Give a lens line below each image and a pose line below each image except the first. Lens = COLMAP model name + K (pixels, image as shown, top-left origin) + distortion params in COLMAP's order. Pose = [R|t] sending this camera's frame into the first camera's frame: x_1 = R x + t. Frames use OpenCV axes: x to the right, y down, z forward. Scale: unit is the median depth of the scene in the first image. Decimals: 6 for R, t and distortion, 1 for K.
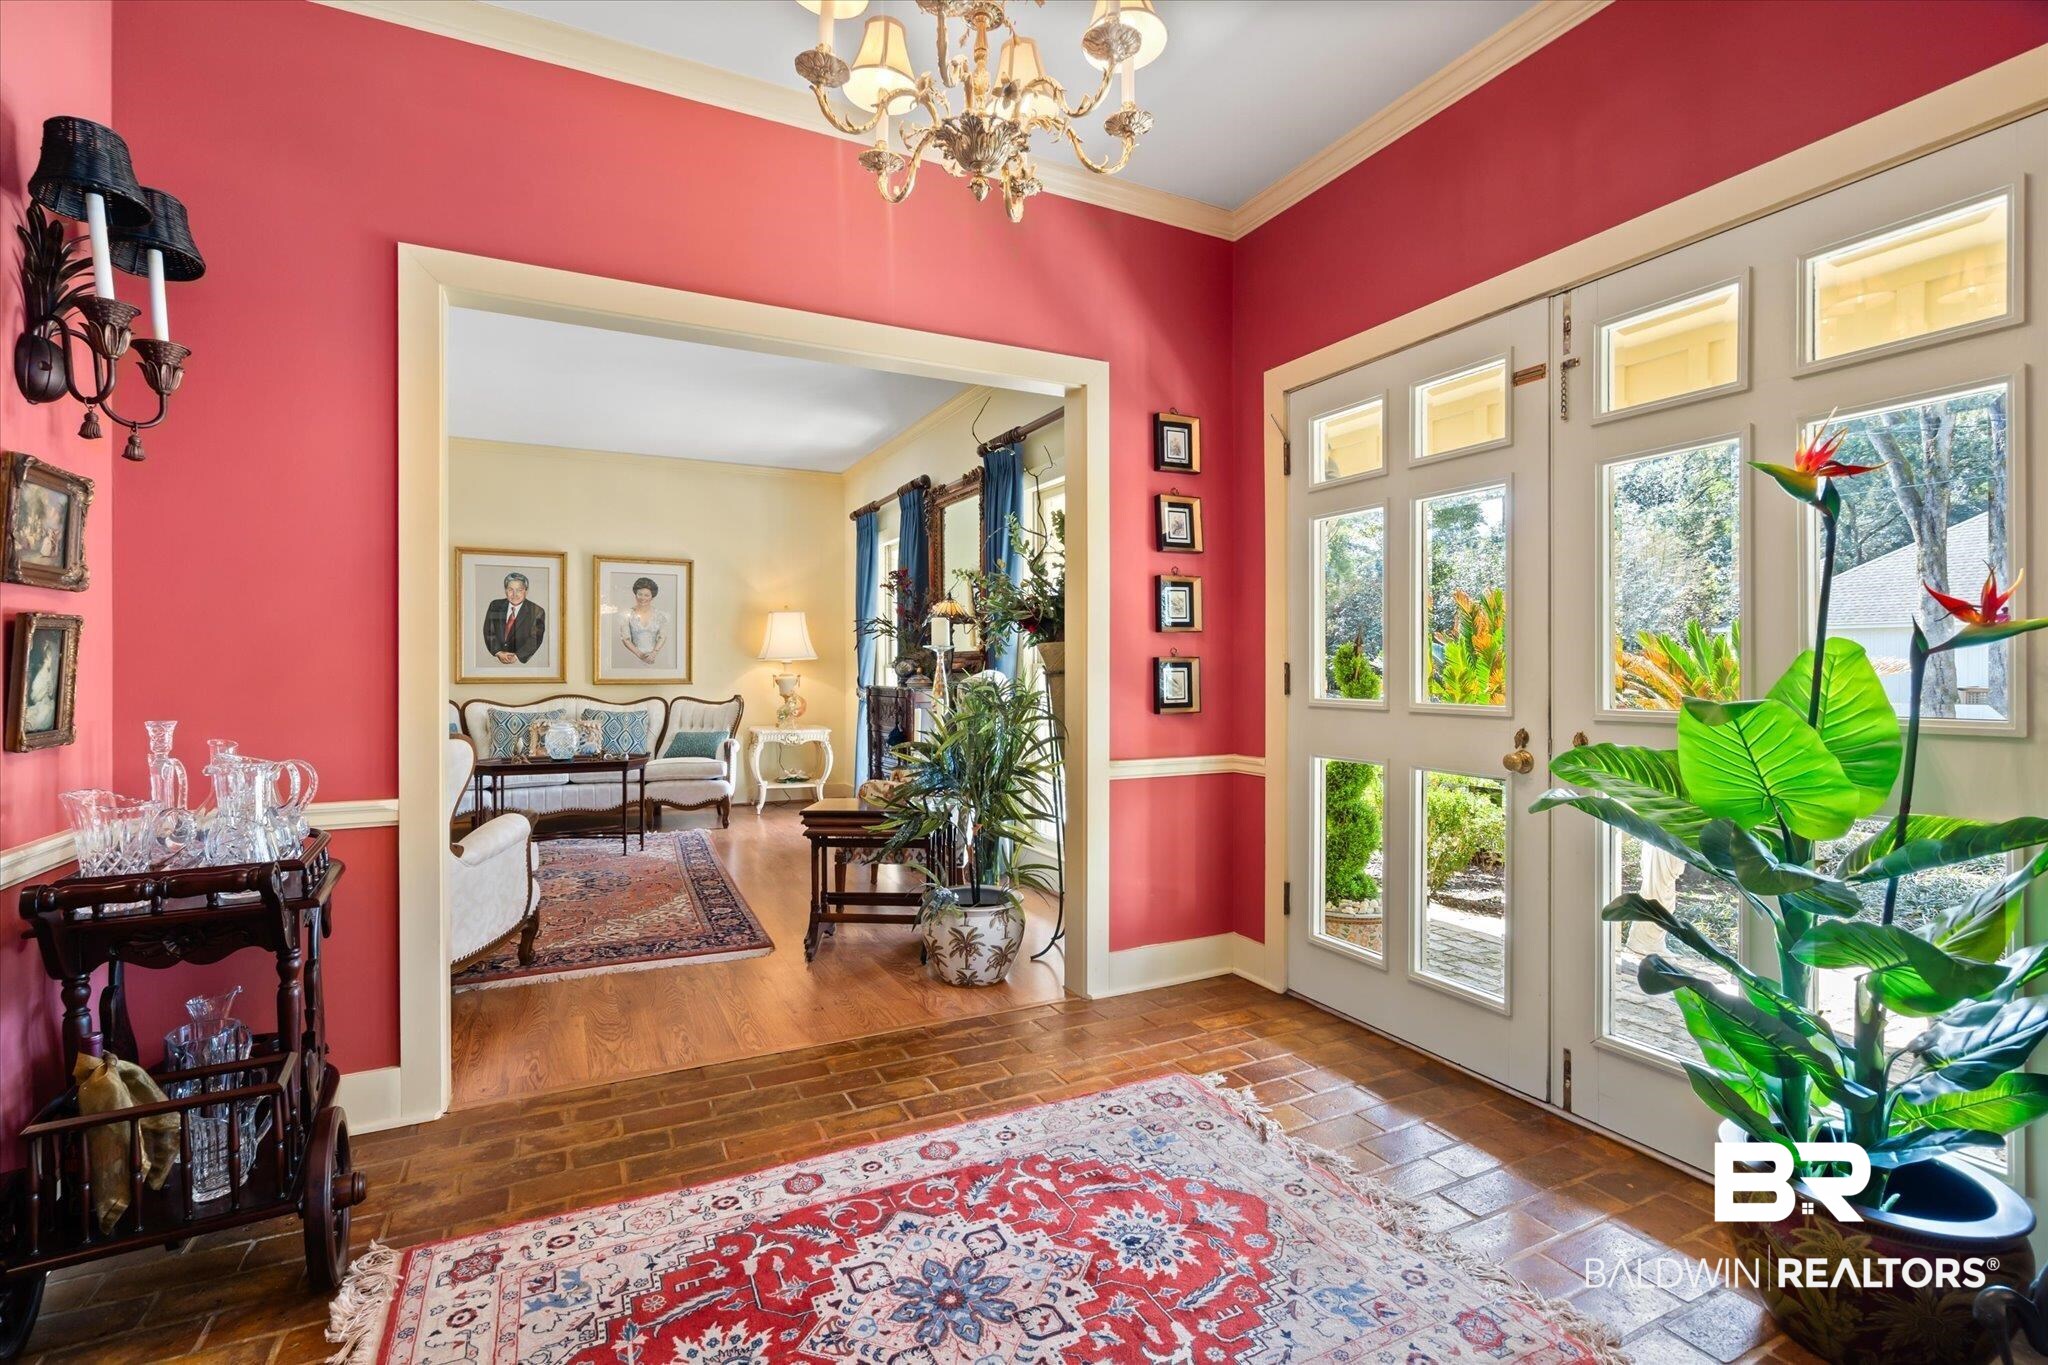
lens RADIAL K [[934.6, 0, 1005.6], [0, 934.6, 664.0], [0, 0, 1]] dist [-0.004494, -0.000394]
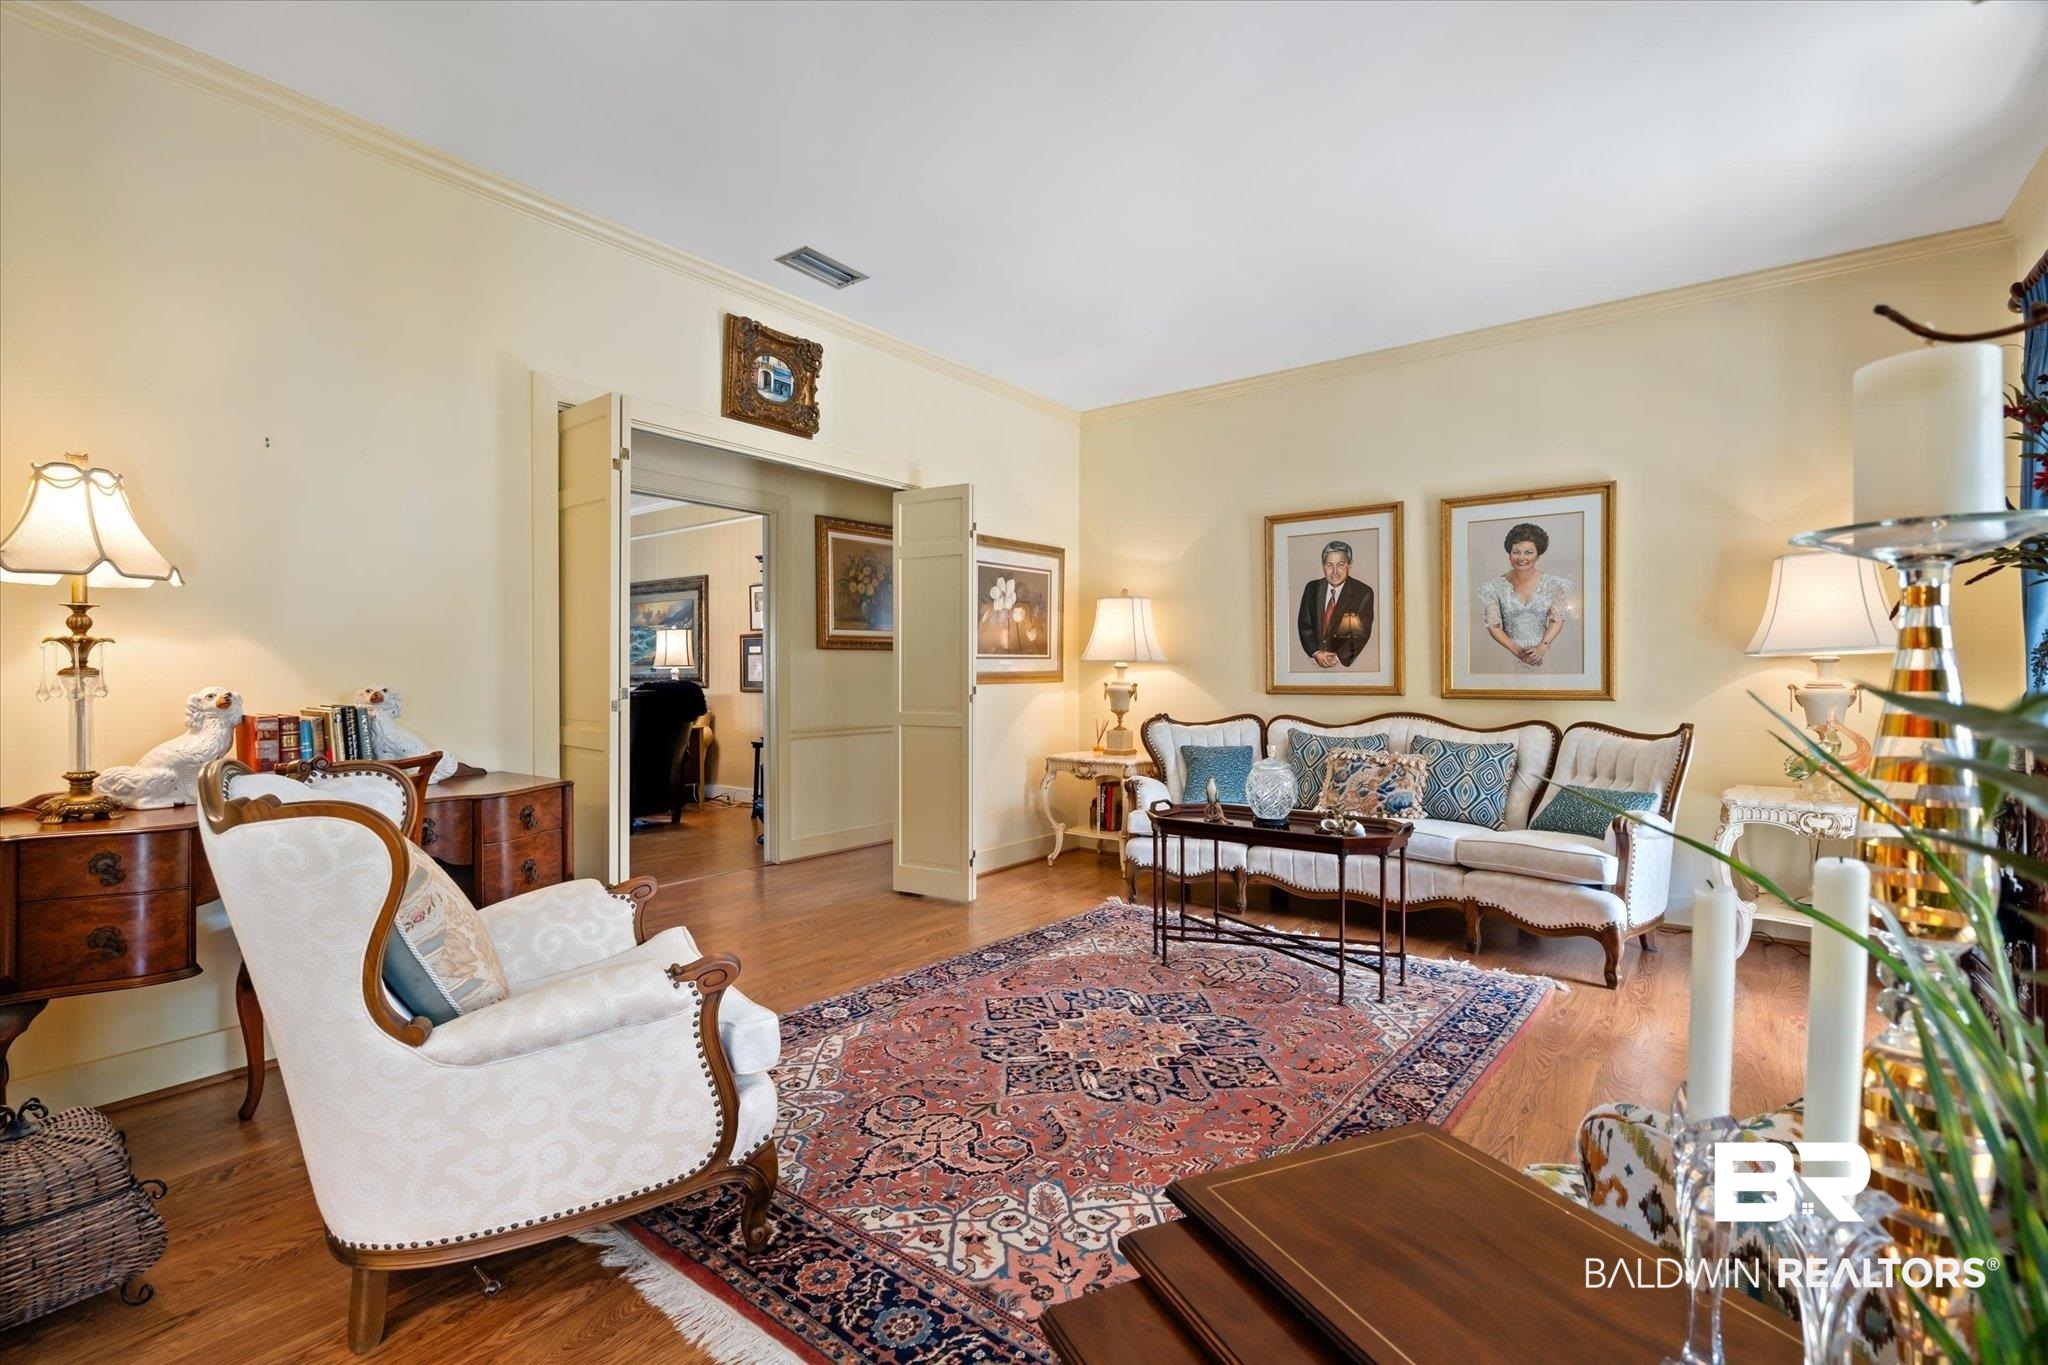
lens RADIAL K [[934.6, 0, 1005.6], [0, 934.6, 664.0], [0, 0, 1]] dist [-0.004494, -0.000394]
pose [[0.446801, -0.011868, -0.894555, 0.005280], [0.005935, 0.999929, -0.010302, 0.003193], [0.894614, -0.000706, 0.446840, 0.438968]]
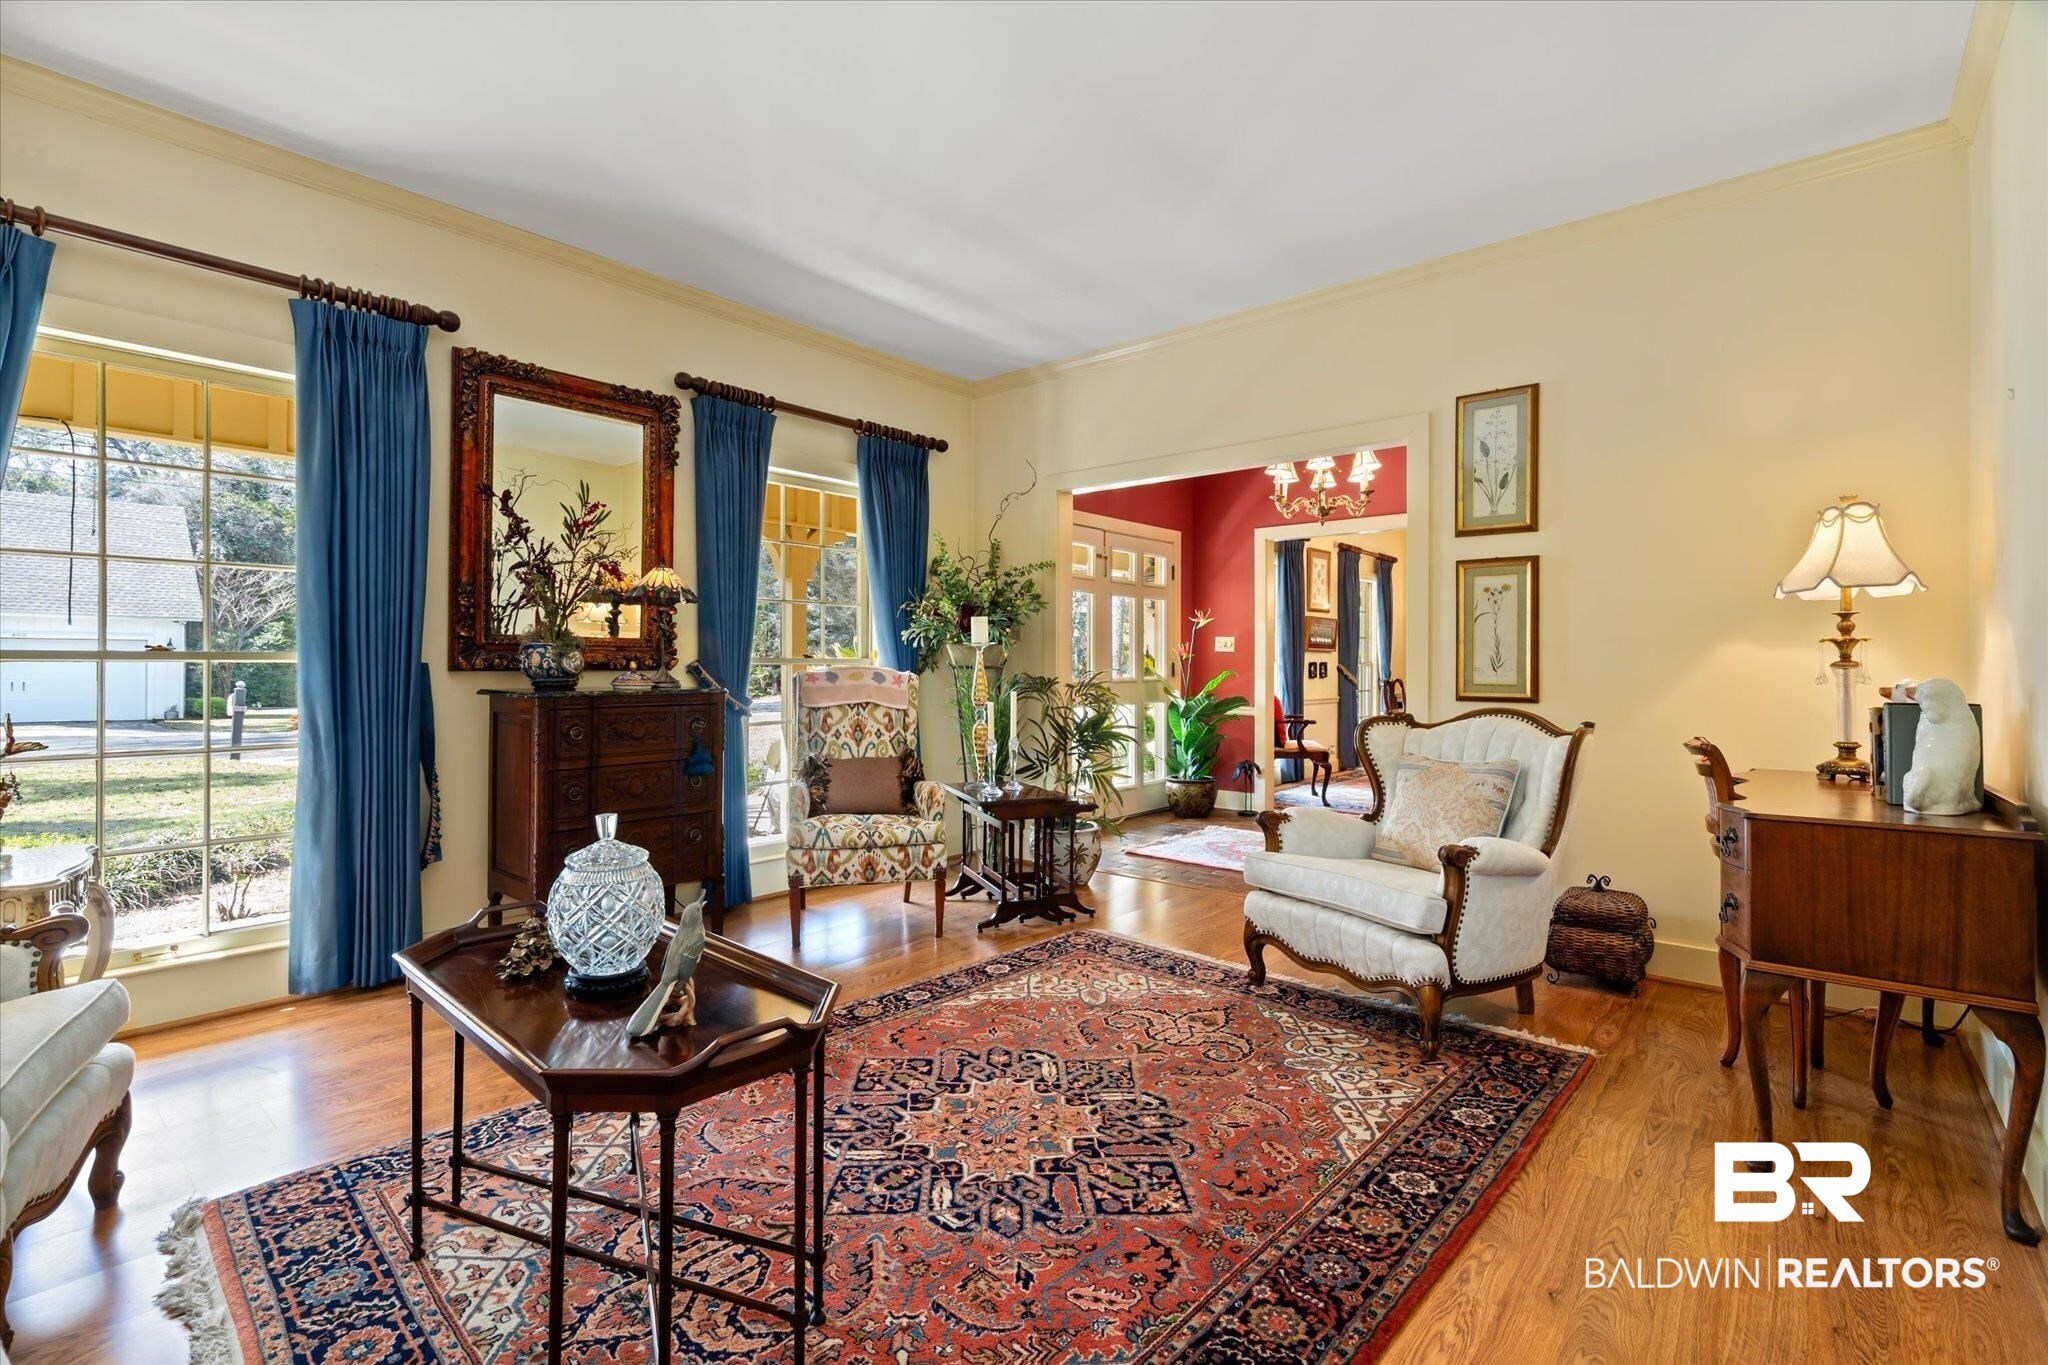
lens RADIAL K [[934.6, 0, 1005.6], [0, 934.6, 664.0], [0, 0, 1]] dist [-0.004494, -0.000394]
pose [[-0.392226, -0.002683, 0.919865, -0.619548], [-0.008477, 0.999964, -0.000698, 0.003670], [-0.919830, -0.008072, -0.392234, 0.781669]]
